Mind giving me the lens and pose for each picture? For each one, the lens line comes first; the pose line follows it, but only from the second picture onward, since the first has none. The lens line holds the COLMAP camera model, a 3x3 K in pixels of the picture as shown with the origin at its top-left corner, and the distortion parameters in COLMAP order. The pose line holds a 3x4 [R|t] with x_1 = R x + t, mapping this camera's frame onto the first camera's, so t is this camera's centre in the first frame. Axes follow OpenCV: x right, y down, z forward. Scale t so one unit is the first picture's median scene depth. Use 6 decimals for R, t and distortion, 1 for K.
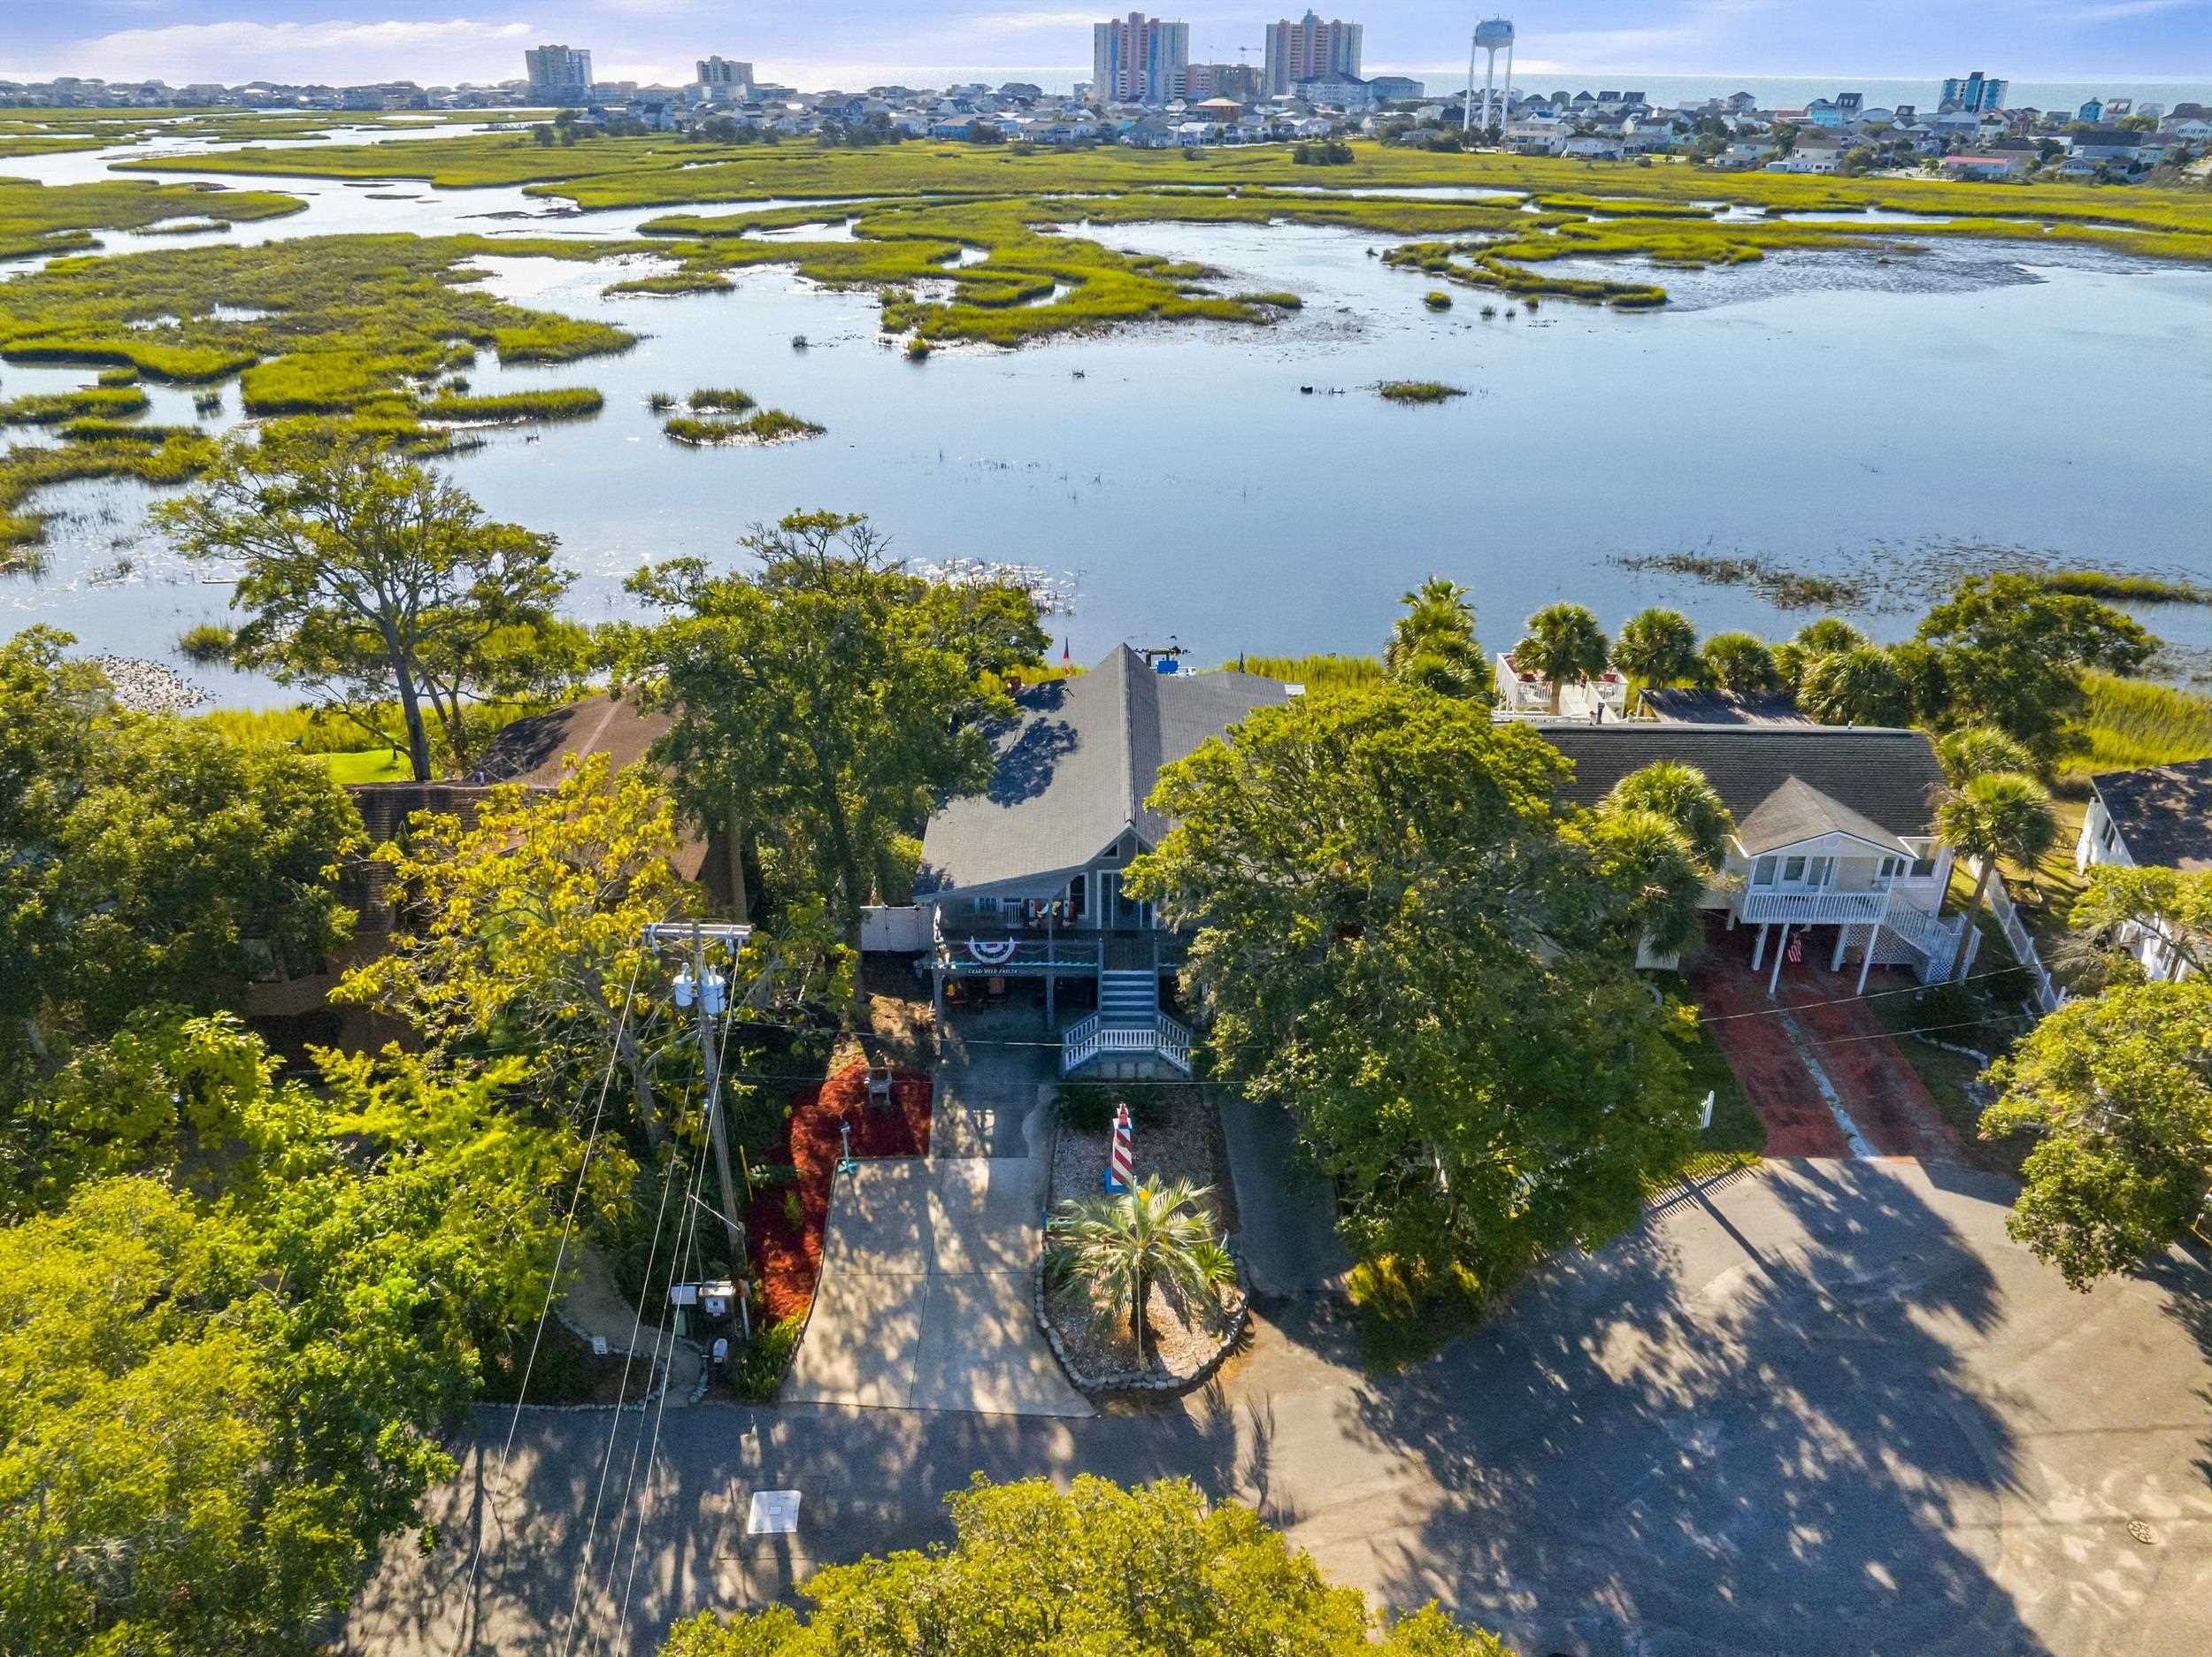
lens RADIAL K [[1574.7, 0, 1105.6], [0, 1574.7, 821.6], [0, 0, 1]] dist [-0.047066, 0.015577]
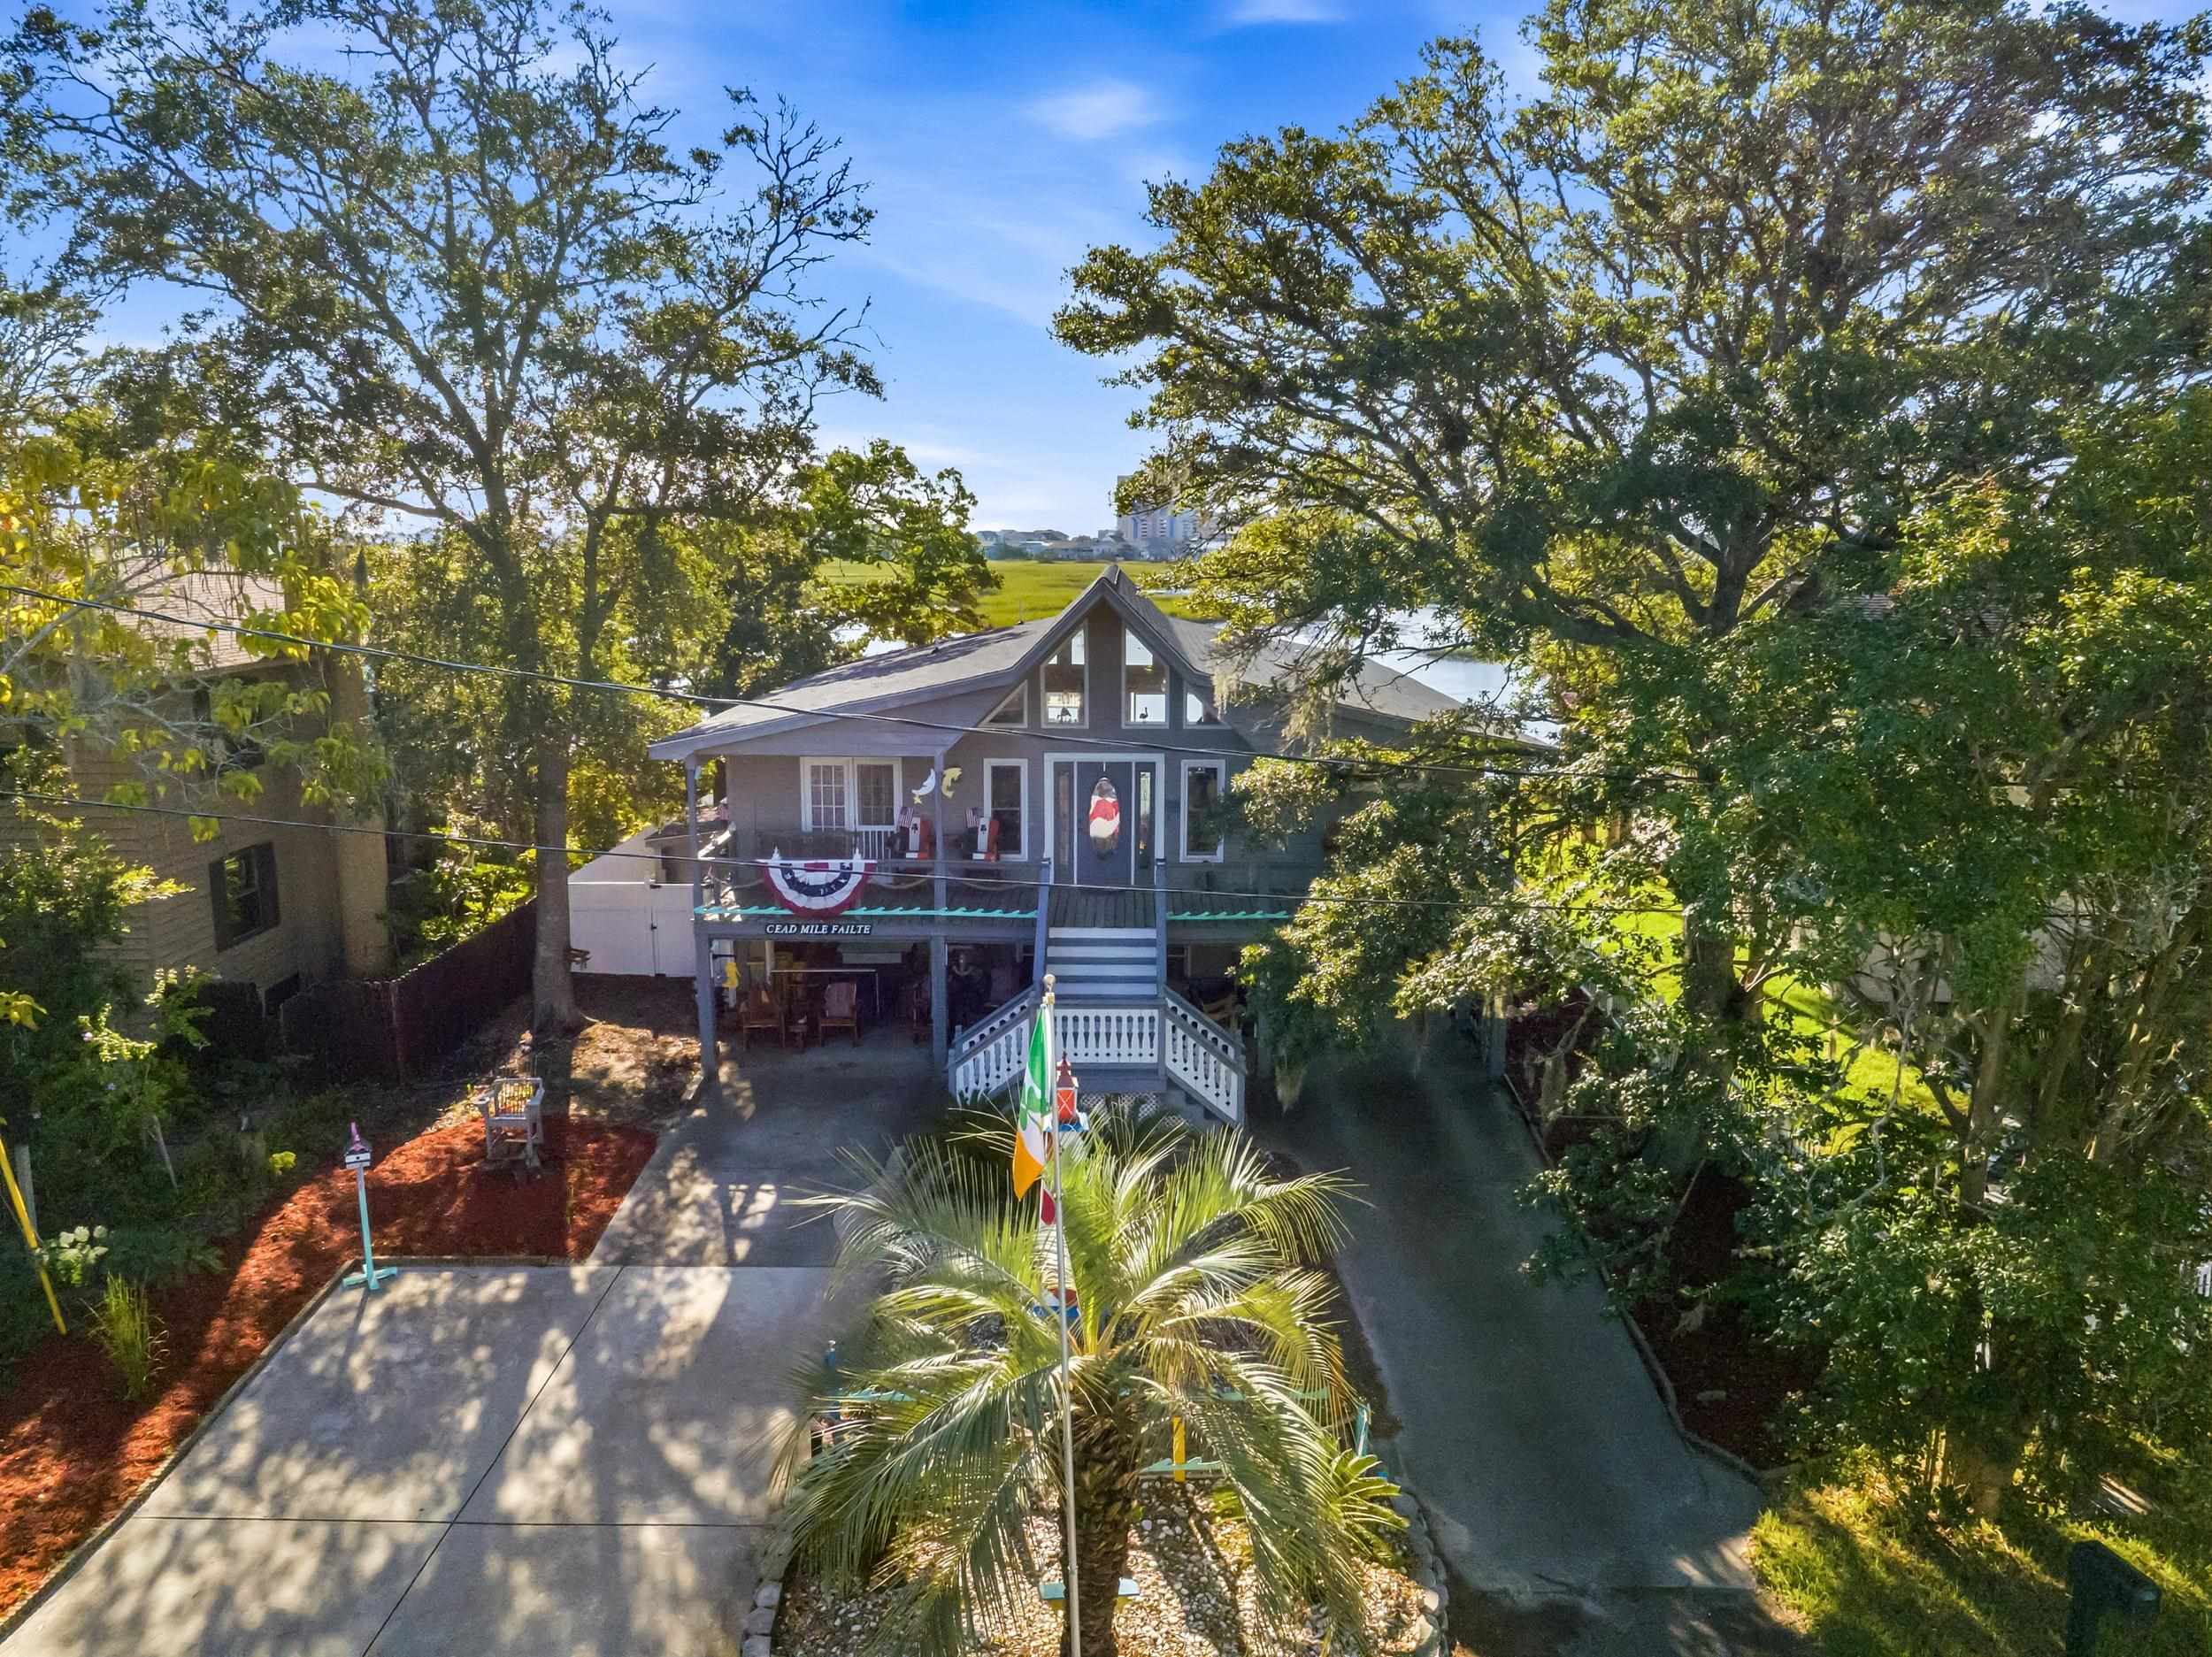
lens RADIAL K [[1574.7, 0, 1097.7], [0, 1574.7, 818.4], [0, 0, 1]] dist [-0.047066, 0.015577]
pose [[0.999791, 0.000926, -0.020442, 0.010897], [-0.006518, 0.961363, -0.275208, 0.093546], [0.019397, 0.275283, 0.961167, 0.259159]]
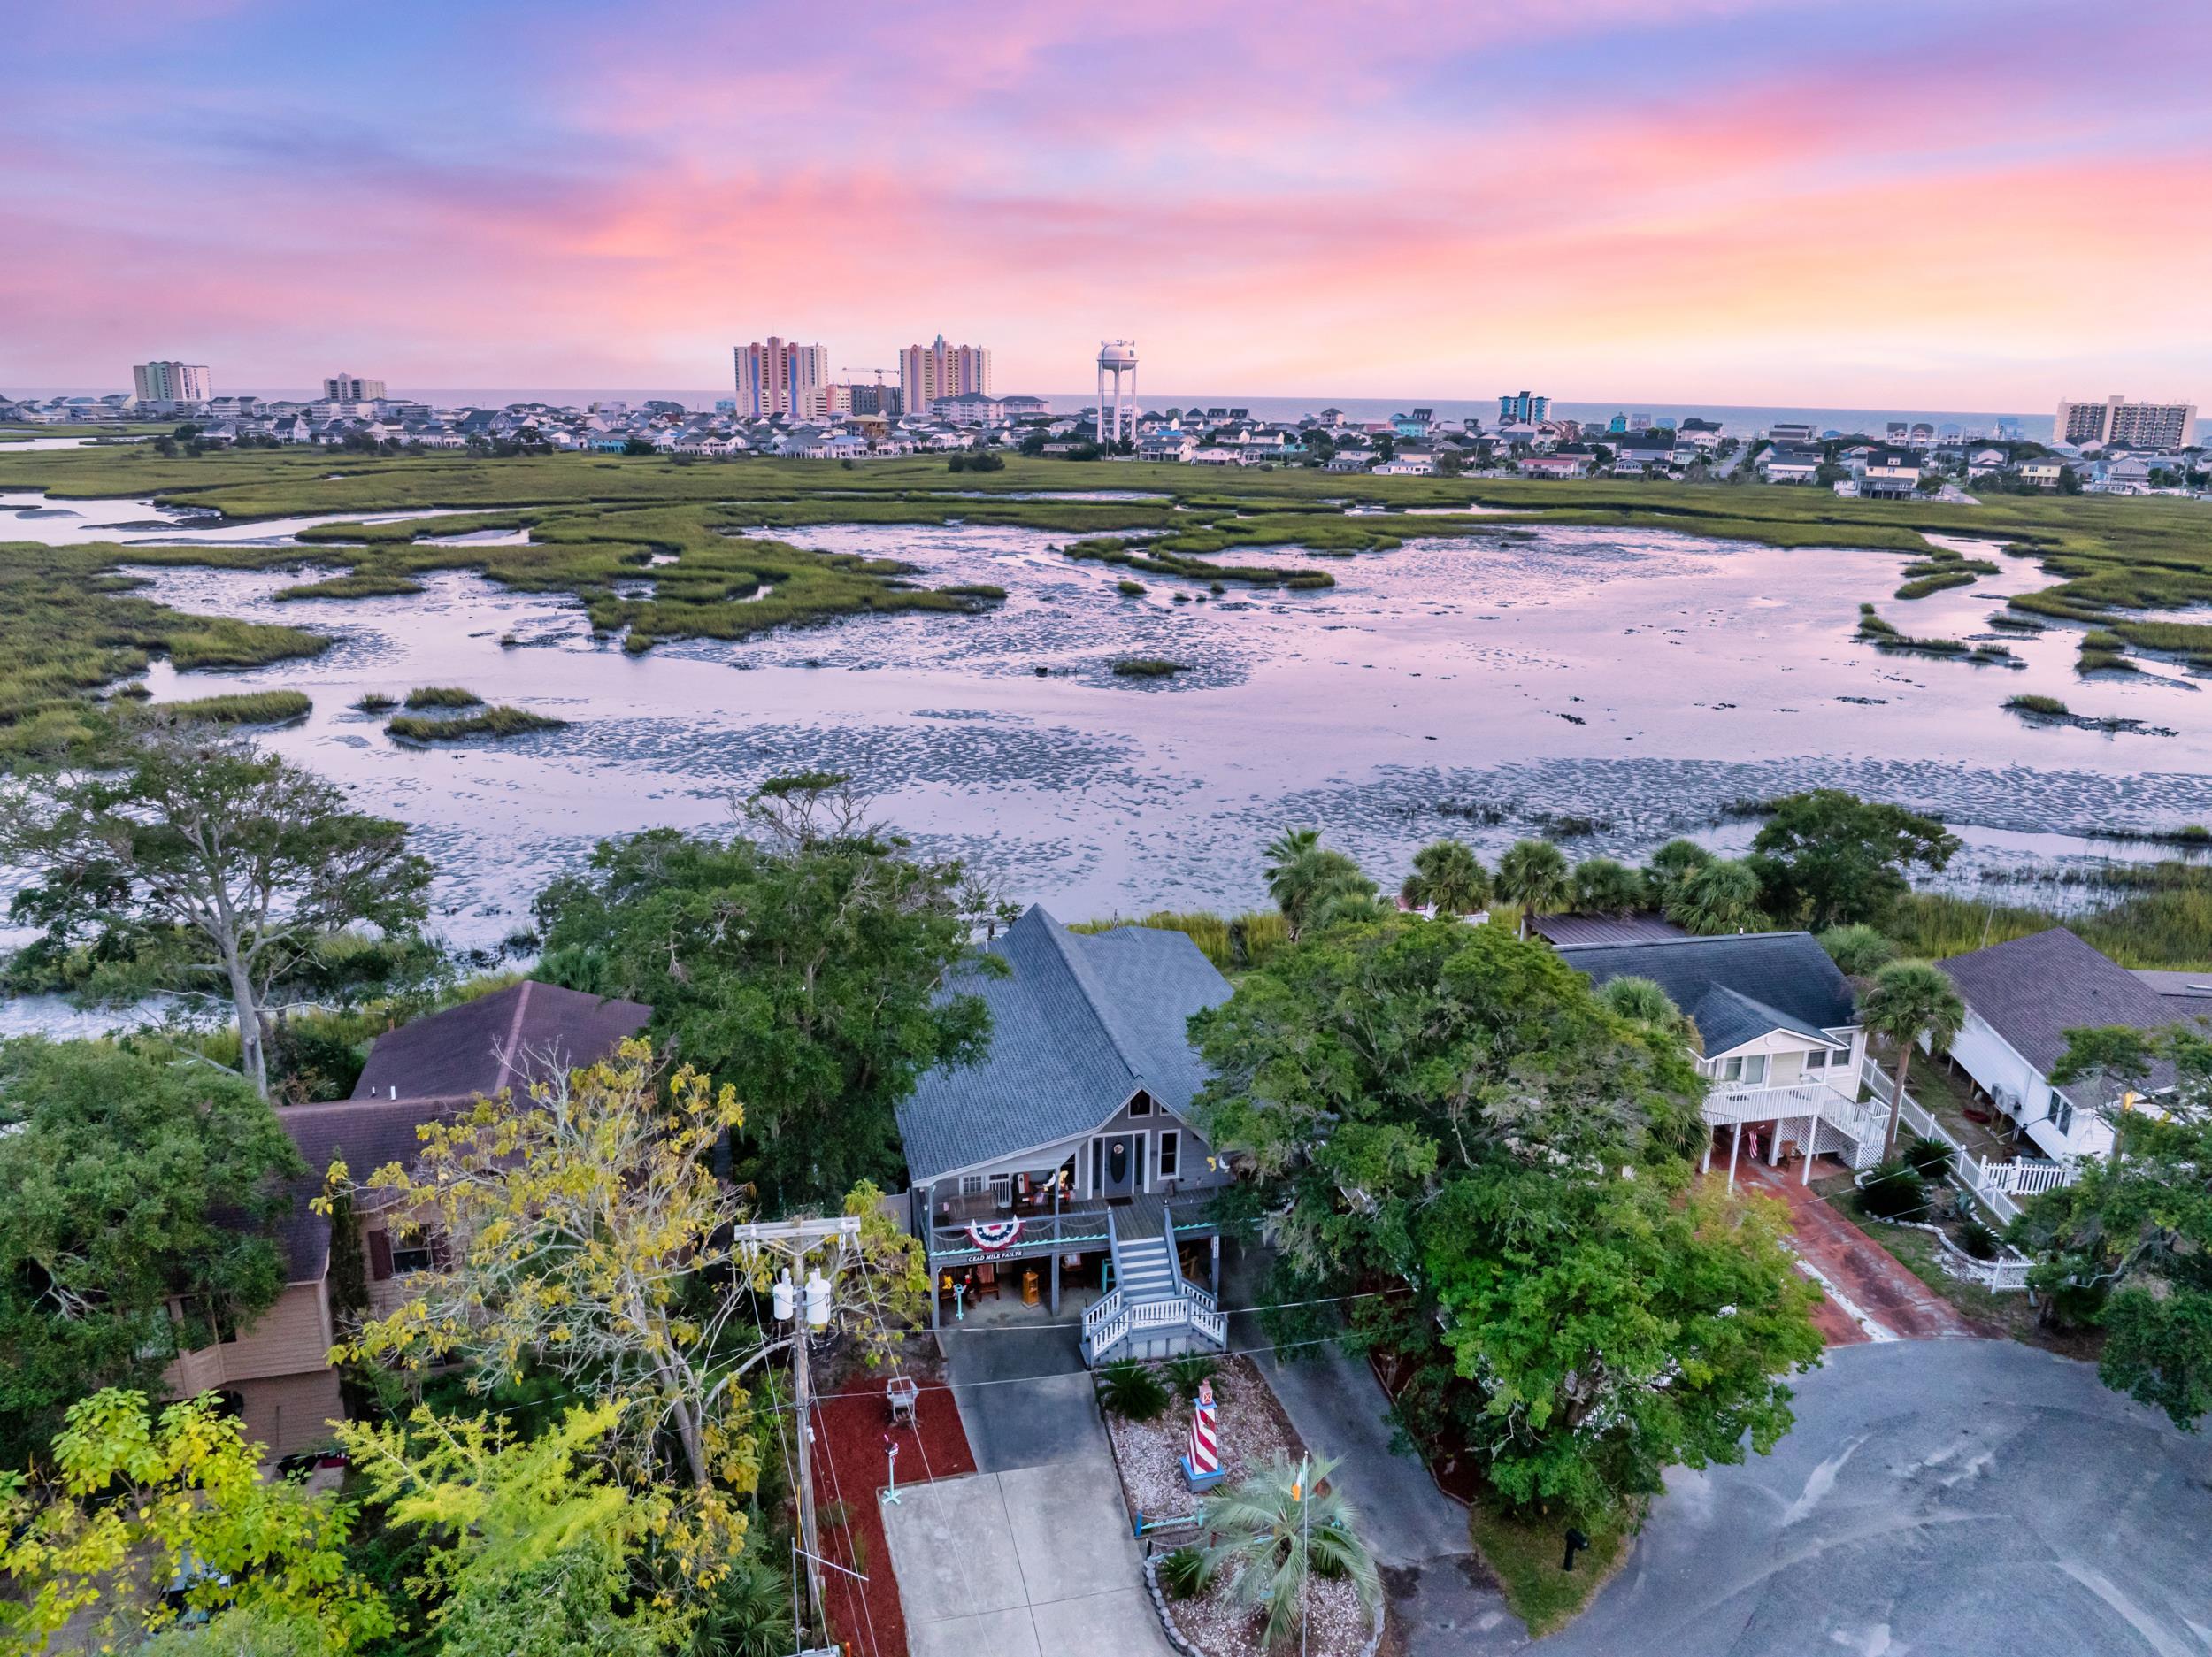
lens RADIAL K [[1574.7, 0, 1112.7], [0, 1574.7, 828.6], [0, 0, 1]] dist [-0.047066, 0.015577]
pose [[0.973740, -0.053096, 0.221386, -0.094223], [0.091492, 0.981707, -0.166972, 0.004415], [-0.208471, 0.182843, 0.960785, 0.028621]]
